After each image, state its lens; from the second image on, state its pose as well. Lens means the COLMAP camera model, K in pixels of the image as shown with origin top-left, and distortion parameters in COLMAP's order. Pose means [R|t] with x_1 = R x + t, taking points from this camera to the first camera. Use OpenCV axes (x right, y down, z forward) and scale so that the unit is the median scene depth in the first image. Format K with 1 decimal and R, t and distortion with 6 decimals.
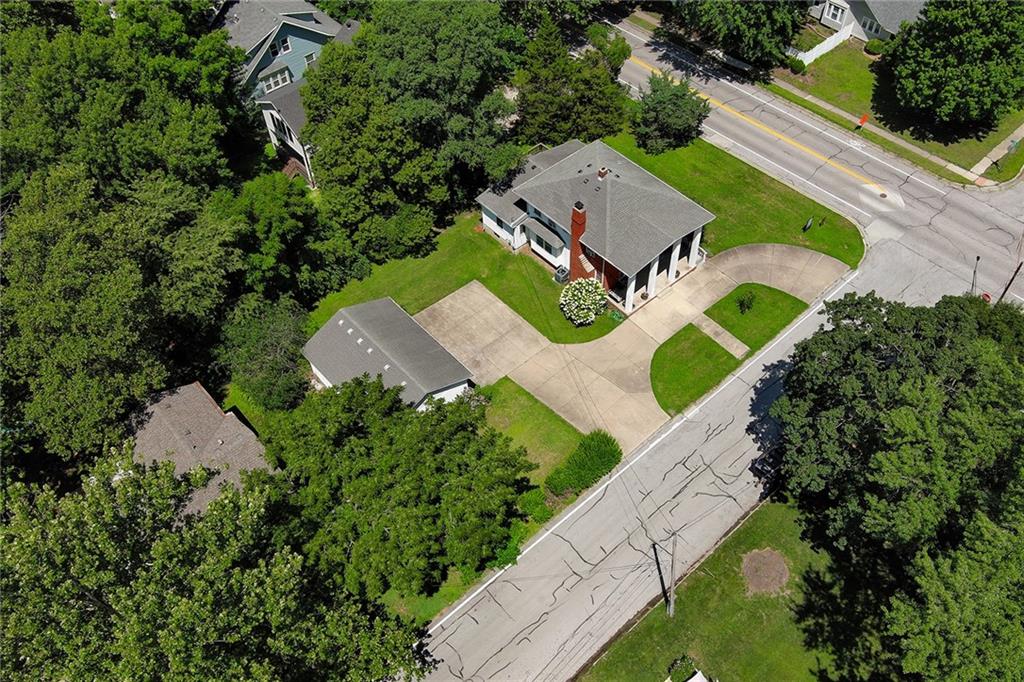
lens RADIAL K [[884.1, 0, 547.8], [0, 884.1, 360.0], [0, 0, 1]] dist [0.006582, -0.002580]
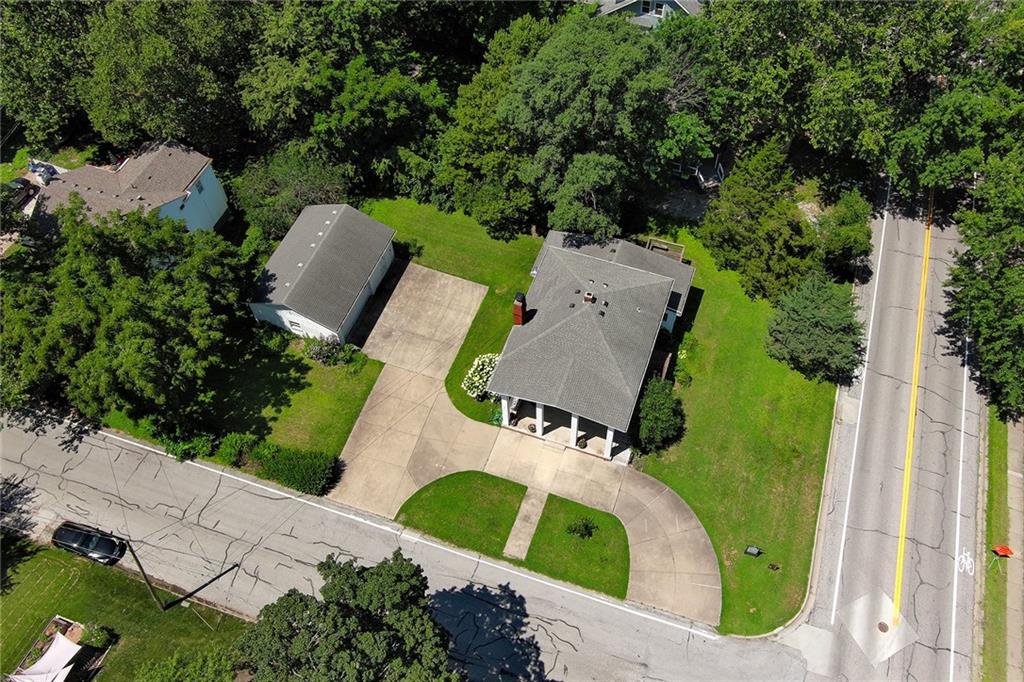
lens RADIAL K [[881.0, 0, 548.8], [0, 881.0, 312.2], [0, 0, 1]] dist [0.012006, -0.003311]
pose [[0.477715, 0.715546, -0.509688, 0.492512], [-0.691276, 0.664203, 0.284555, -0.419419], [0.542148, 0.216399, 0.811940, 0.272339]]
